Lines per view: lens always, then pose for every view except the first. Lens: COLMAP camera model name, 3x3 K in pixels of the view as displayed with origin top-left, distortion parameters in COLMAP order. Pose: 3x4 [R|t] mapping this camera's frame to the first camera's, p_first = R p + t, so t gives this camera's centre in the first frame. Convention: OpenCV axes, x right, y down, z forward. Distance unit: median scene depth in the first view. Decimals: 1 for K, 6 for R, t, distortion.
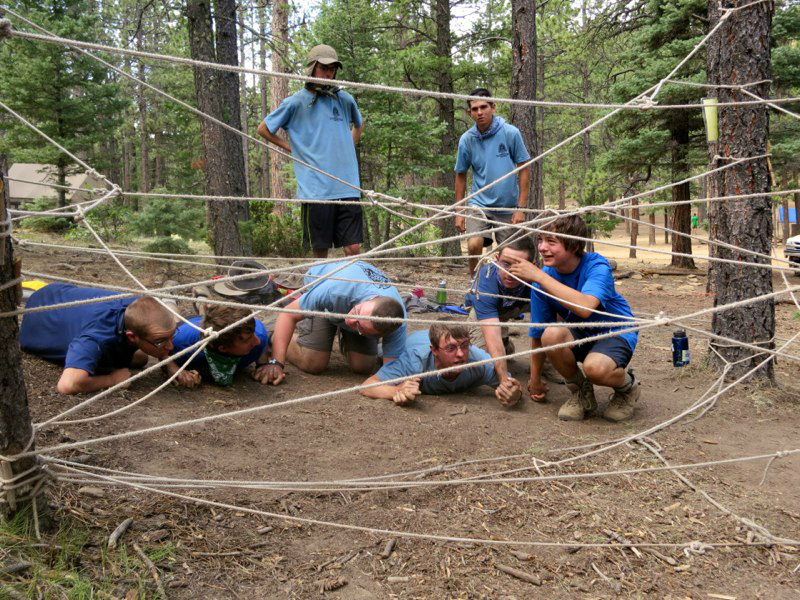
lens RADIAL K [[889.1, 0, 400.0], [0, 889.1, 300.0], [0, 0, 1]] dist [-0.038879, -0.025639]
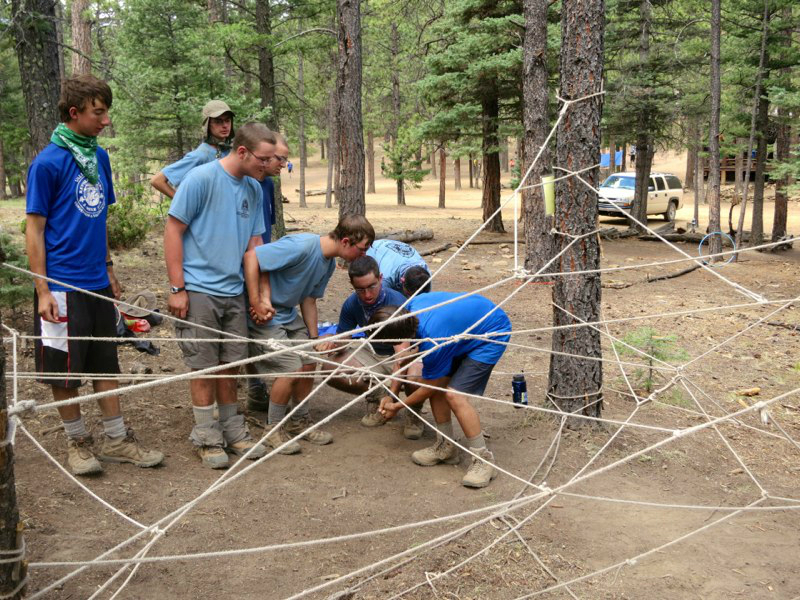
lens RADIAL K [[889.1, 0, 400.0], [0, 889.1, 300.0], [0, 0, 1]] dist [-0.038879, -0.025639]
pose [[0.976576, -0.033483, 0.212553, -0.046276], [0.017402, 0.996873, 0.077084, -0.106684], [-0.214469, -0.071579, 0.974104, -0.035288]]
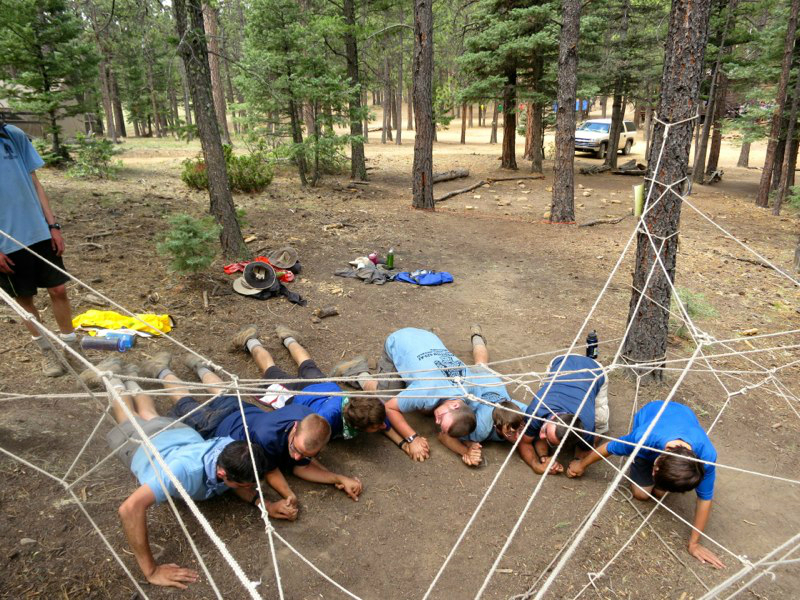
lens RADIAL K [[588.5, 0, 400.0], [0, 588.5, 300.0], [0, 0, 1]] dist [-0.027435, 0.001001]
pose [[0.983847, -0.059710, 0.168757, -0.105597], [0.016779, 0.969338, 0.245156, -0.184976], [-0.178221, -0.238365, 0.954683, 0.118837]]
